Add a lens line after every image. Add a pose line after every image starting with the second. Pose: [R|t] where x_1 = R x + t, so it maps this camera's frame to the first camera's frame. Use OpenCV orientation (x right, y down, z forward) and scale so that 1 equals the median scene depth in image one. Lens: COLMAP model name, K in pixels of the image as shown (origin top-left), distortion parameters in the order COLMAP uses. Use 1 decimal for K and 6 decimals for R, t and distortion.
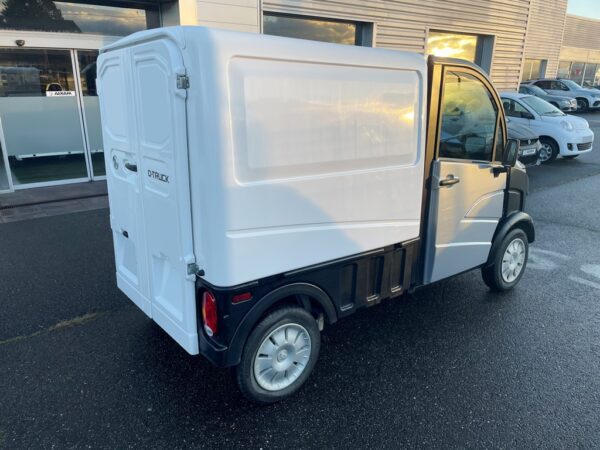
lens RADIAL K [[458.6, 0, 295.2], [0, 458.6, 230.7], [0, 0, 1]] dist [0.051864, -0.068381]
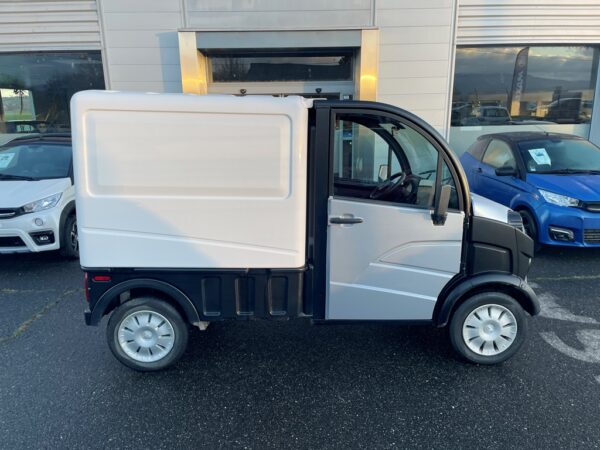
lens RADIAL K [[458.6, 0, 299.4], [0, 458.6, 227.2], [0, 0, 1]] dist [0.051864, -0.068381]
pose [[0.800455, 0.125157, -0.586180, 0.283474], [-0.165957, 0.986002, -0.016097, -0.020083], [0.575960, 0.110166, 0.810021, 0.049152]]
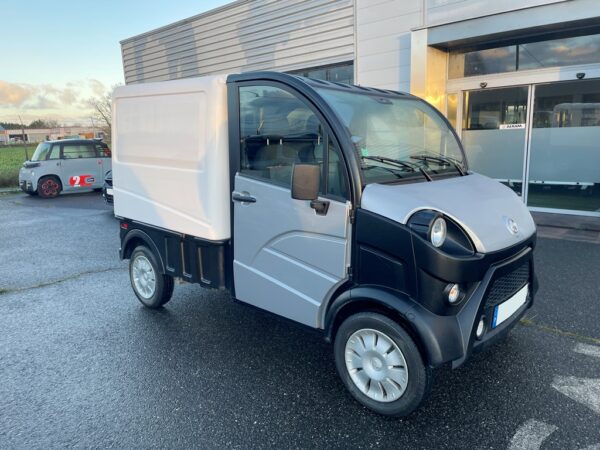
lens RADIAL K [[458.6, 0, 302.7], [0, 458.6, 226.3], [0, 0, 1]] dist [0.051864, -0.068381]
pose [[0.144906, 0.179075, -0.973106, 0.437914], [-0.270286, 0.953244, 0.135172, -0.071945], [0.951813, 0.243429, 0.186532, 0.322416]]
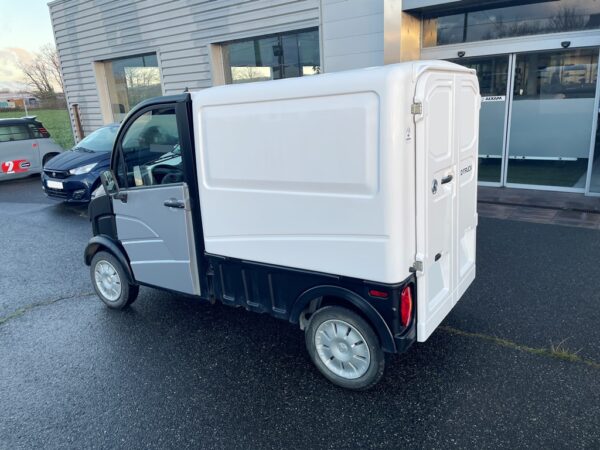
lens RADIAL K [[458.6, 0, 293.8], [0, 458.6, 220.7], [0, 0, 1]] dist [0.051864, -0.068381]
pose [[0.239415, 0.237393, -0.941448, 0.348752], [-0.243303, 0.953379, 0.178528, -0.096392], [0.939938, 0.186315, 0.286012, 0.290543]]
